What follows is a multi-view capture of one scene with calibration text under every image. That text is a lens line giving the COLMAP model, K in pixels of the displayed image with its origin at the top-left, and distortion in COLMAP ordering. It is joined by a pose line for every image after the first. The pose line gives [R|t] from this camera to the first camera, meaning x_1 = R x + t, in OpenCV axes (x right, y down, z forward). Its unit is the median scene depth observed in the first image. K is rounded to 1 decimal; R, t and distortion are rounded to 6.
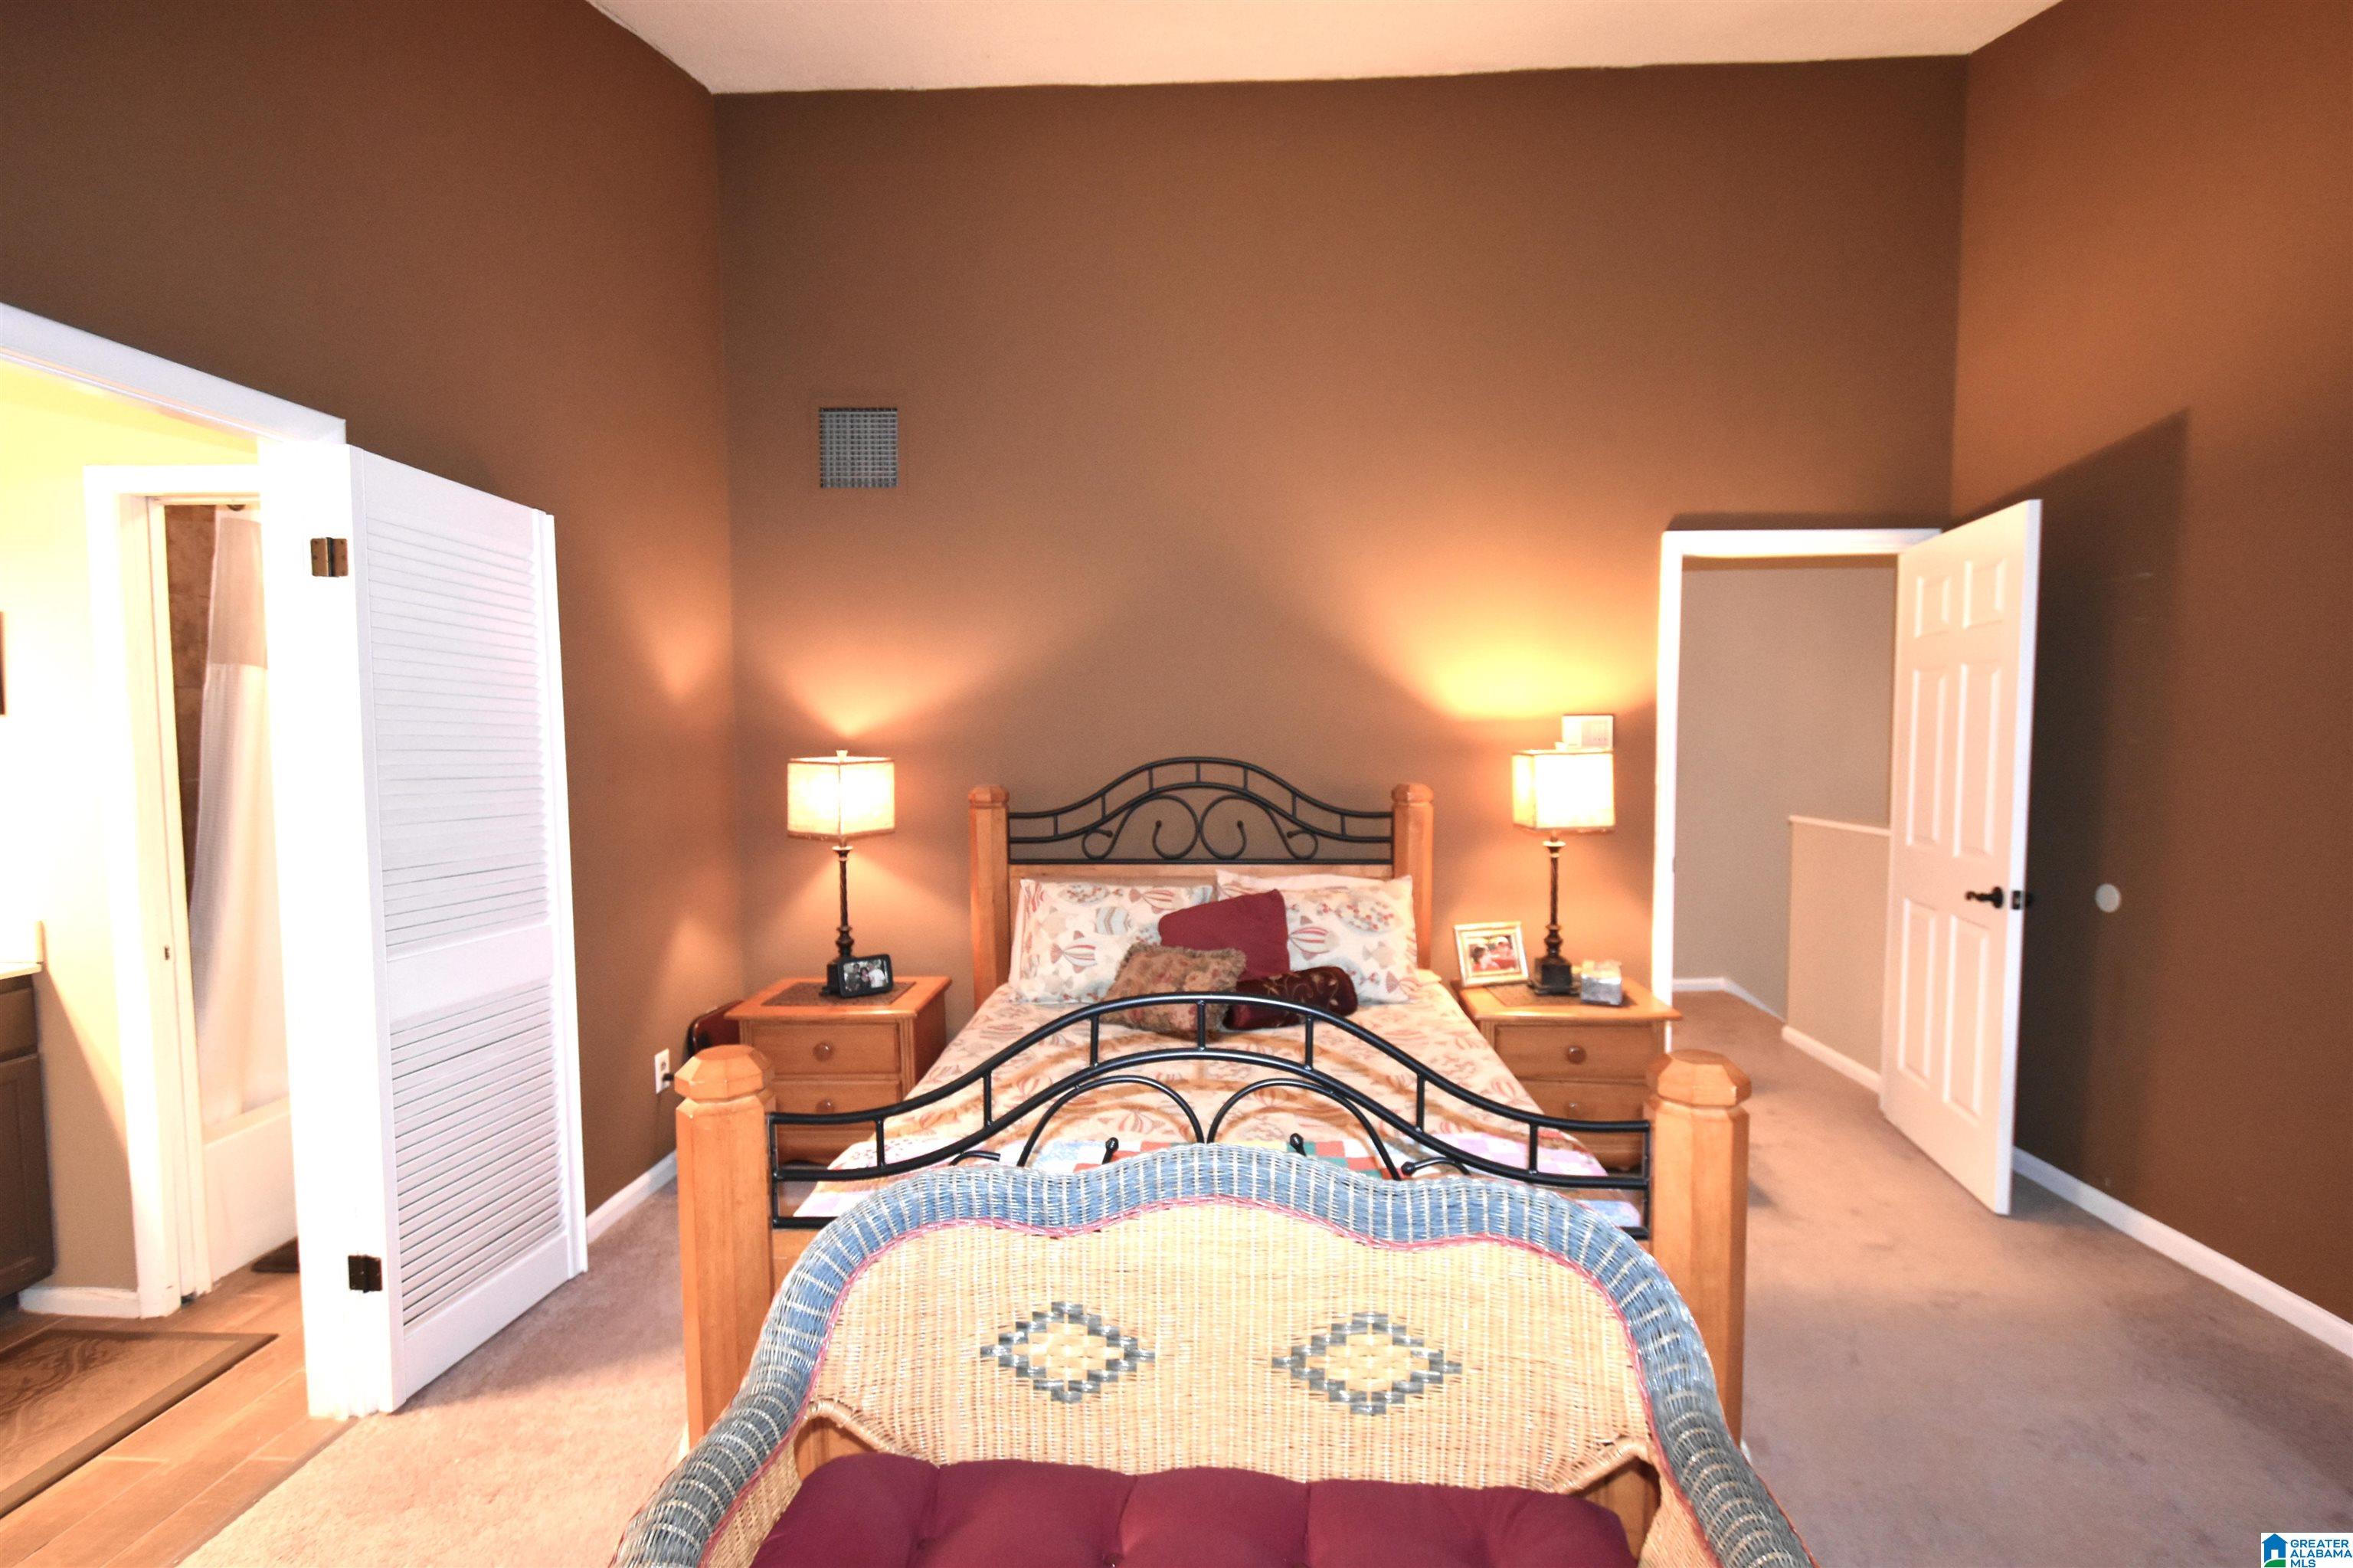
lens RADIAL K [[1055.5, 0, 1207.3], [0, 1055.5, 799.1], [0, 0, 1]] dist [-0.000270, -0.001877]
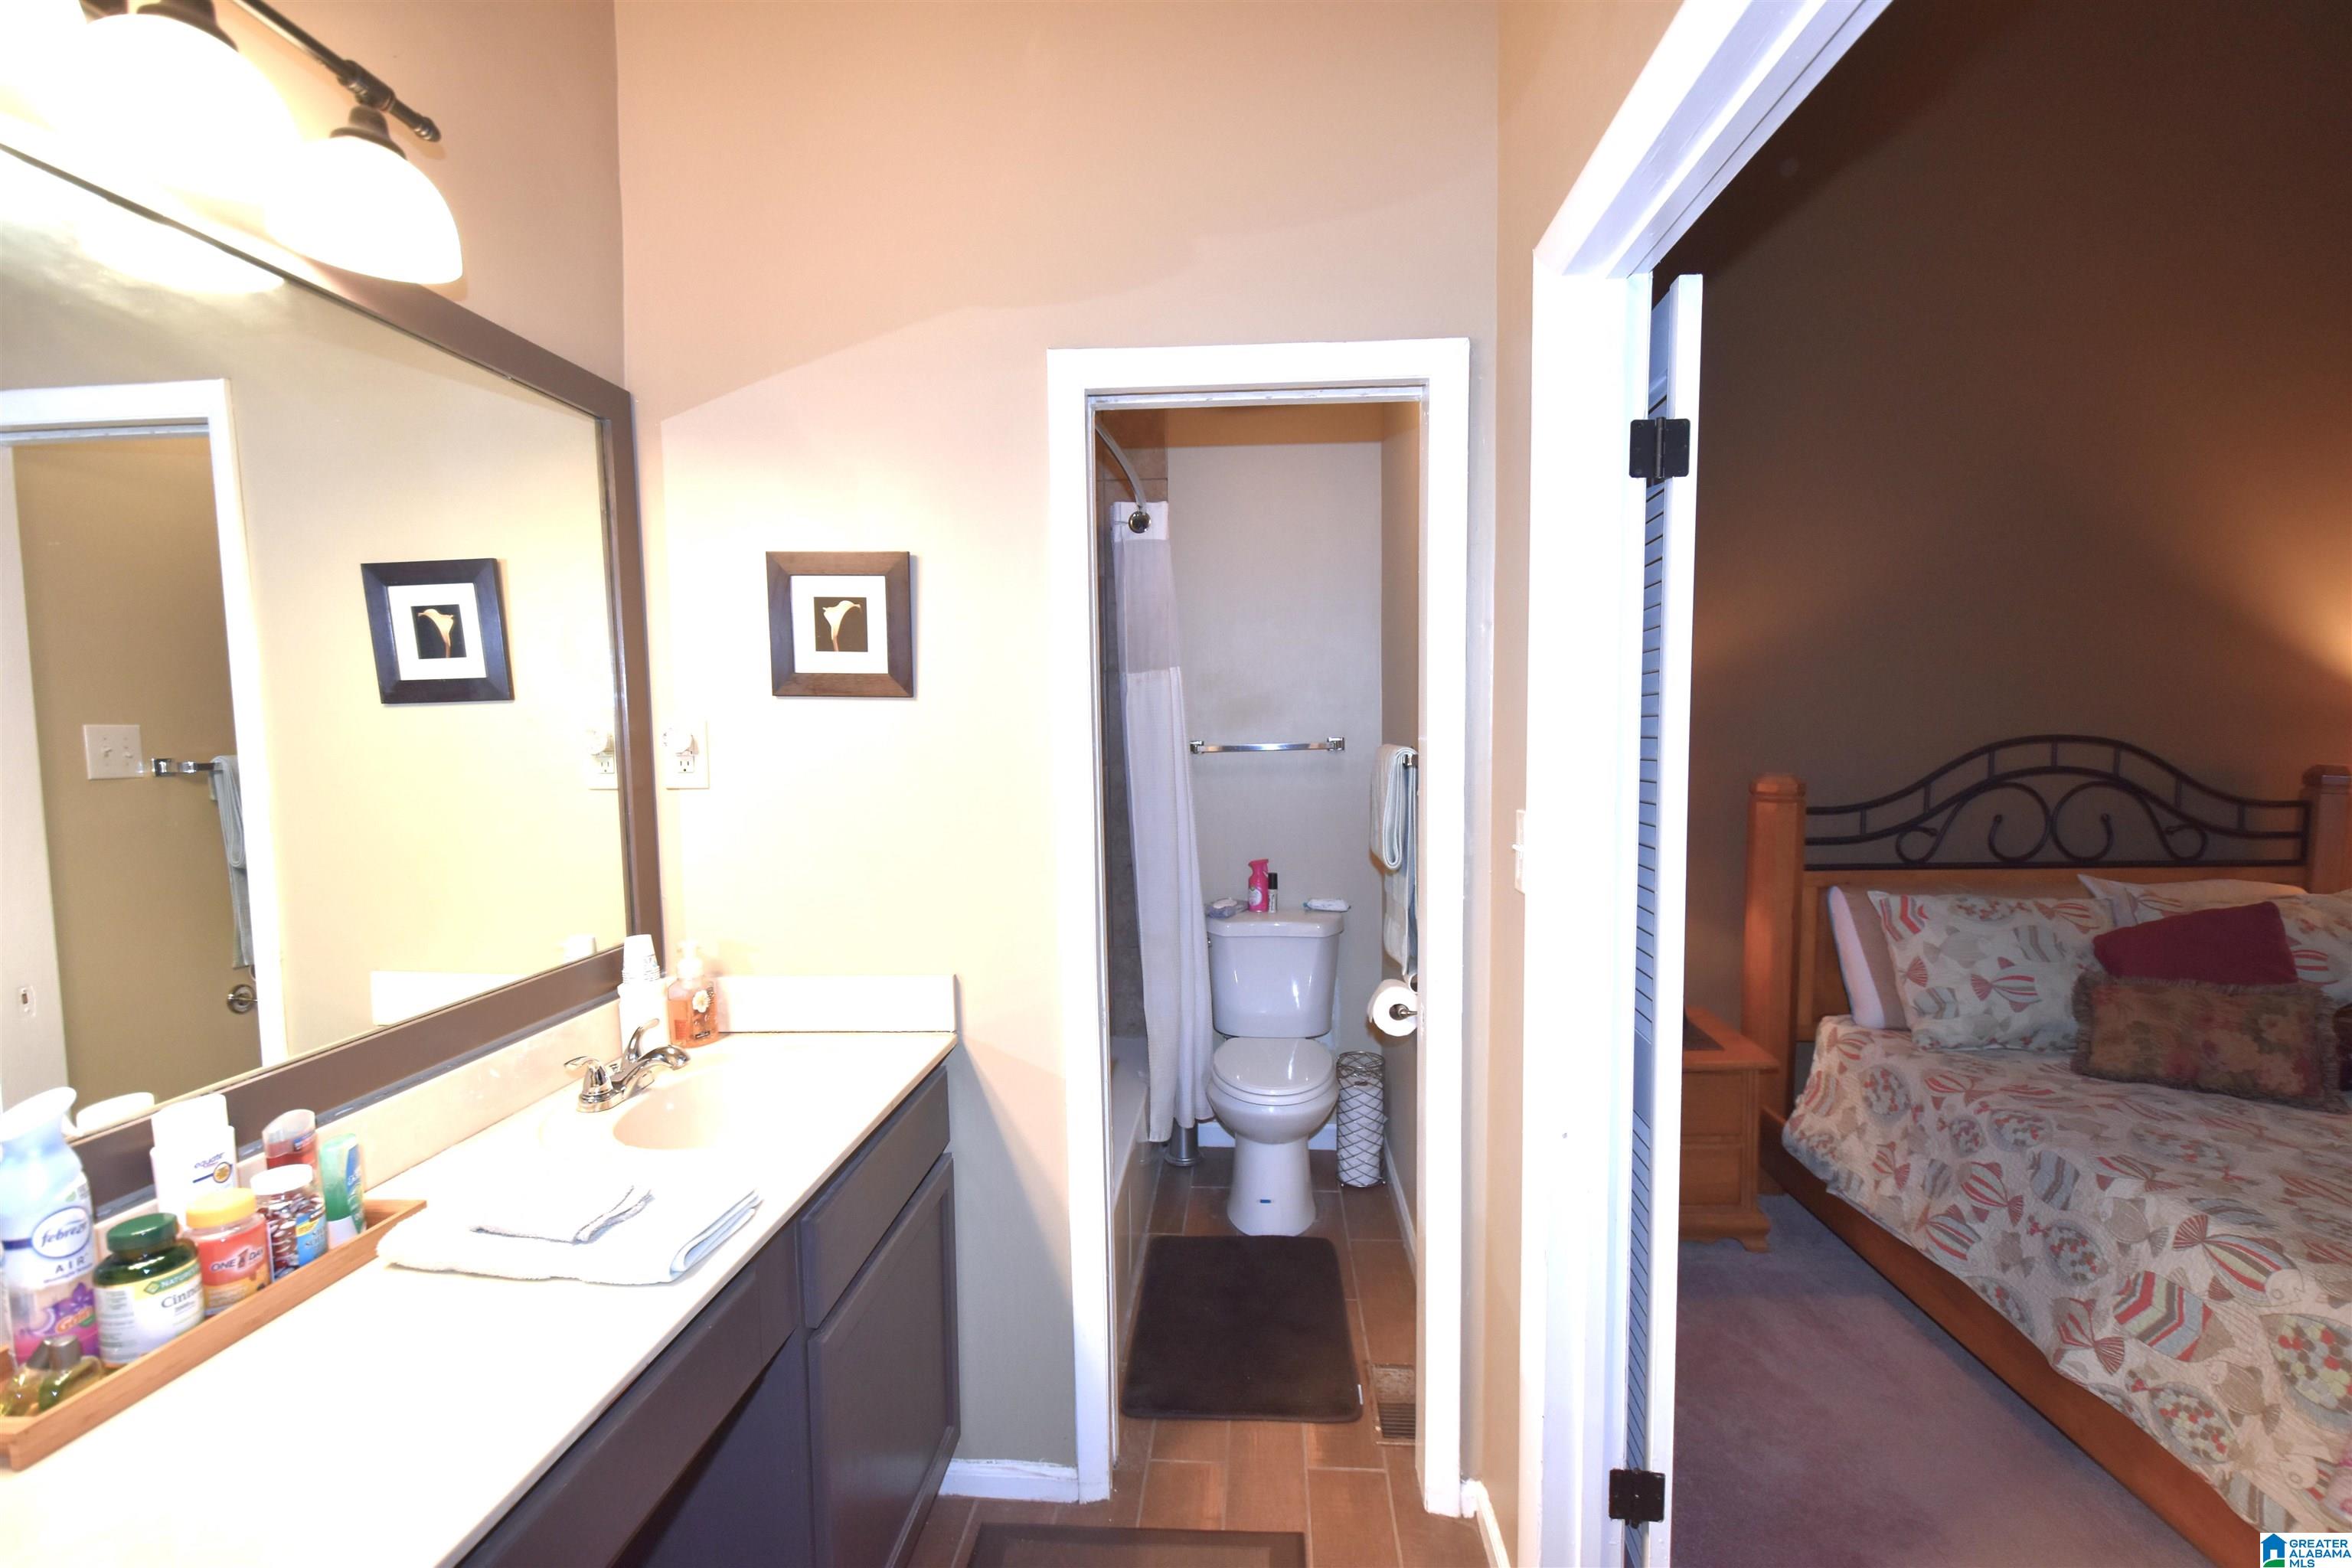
lens RADIAL K [[1016.9, 0, 1176.6], [0, 1016.9, 808.5], [0, 0, 1]] dist [-0.001049, -0.000748]
pose [[0.999410, -0.012542, -0.031974, -0.825414], [0.013446, 0.999511, 0.028238, -0.018763], [0.031604, -0.028651, 0.999090, 0.261985]]
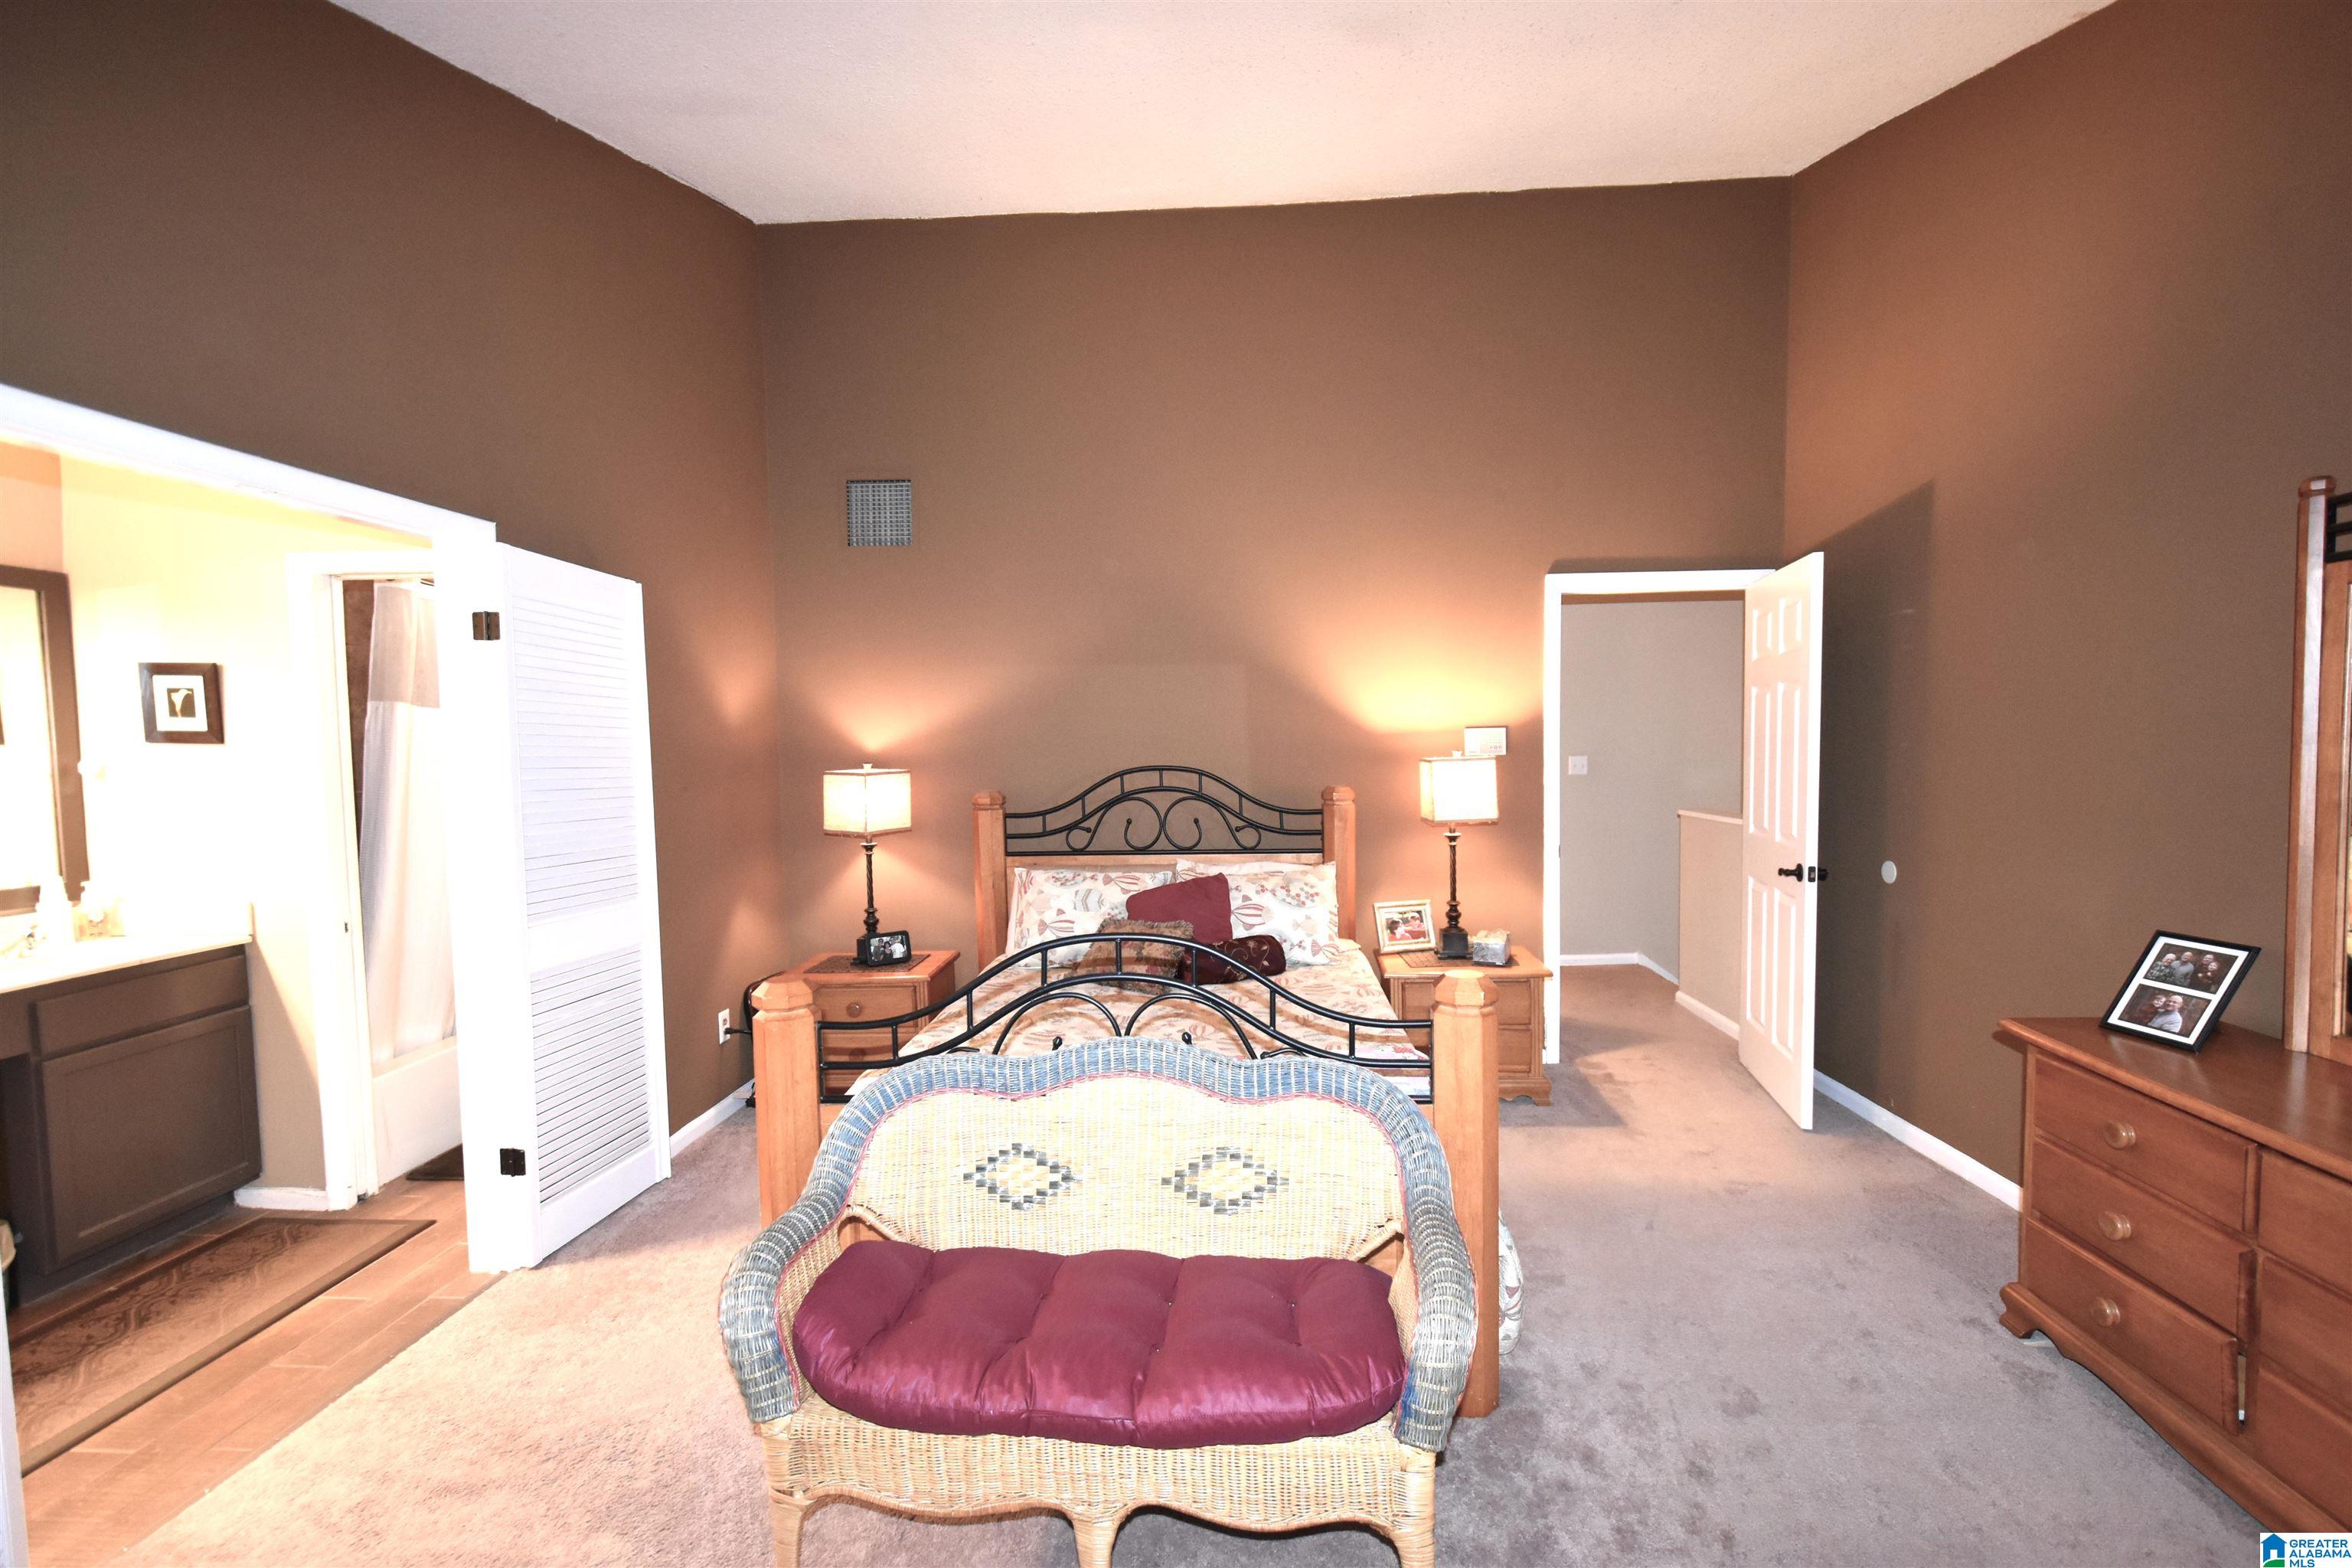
lens RADIAL K [[1029.8, 0, 1211.5], [0, 1029.8, 796.7], [0, 0, 1]] dist [-0.000310, 0.000062]
pose [[0.999859, -0.010788, -0.012841, 0.080990], [0.010697, 0.999917, -0.007190, 0.006076], [0.012918, 0.007052, 0.999892, -0.226168]]
